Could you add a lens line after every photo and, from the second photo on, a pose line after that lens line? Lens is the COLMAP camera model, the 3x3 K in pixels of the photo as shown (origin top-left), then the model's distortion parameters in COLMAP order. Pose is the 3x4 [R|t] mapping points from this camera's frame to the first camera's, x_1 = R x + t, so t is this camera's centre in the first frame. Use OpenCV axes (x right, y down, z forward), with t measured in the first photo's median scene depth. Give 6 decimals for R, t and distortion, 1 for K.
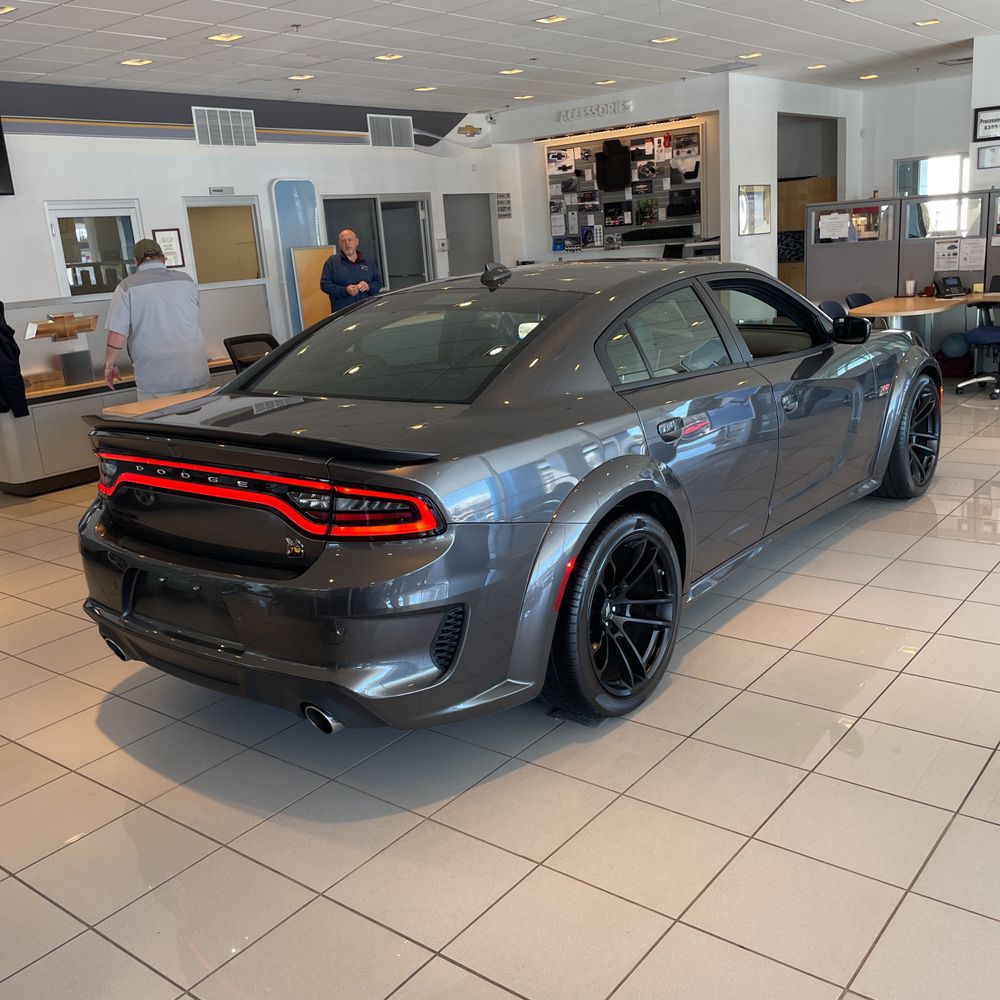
lens RADIAL K [[1017.2, 0, 506.3], [0, 1017.2, 492.4], [0, 0, 1]] dist [0.016342, 0.000000]
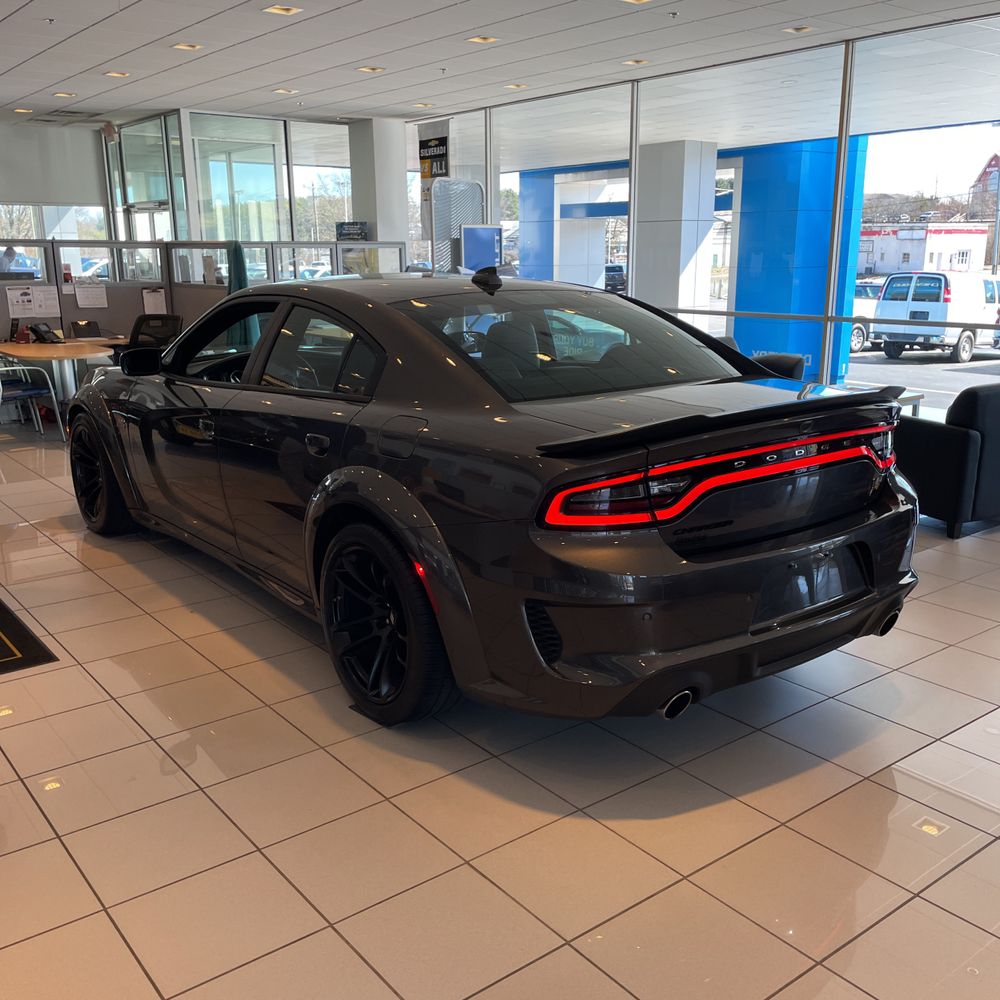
lens RADIAL K [[1017.2, 0, 502.1], [0, 1017.2, 501.9], [0, 0, 1]] dist [0.016342, 0.000000]
pose [[0.243590, -0.155408, 0.957346, -0.320624], [0.217357, 0.970719, 0.102274, -0.032261], [-0.945209, 0.183173, 0.270237, 0.240986]]
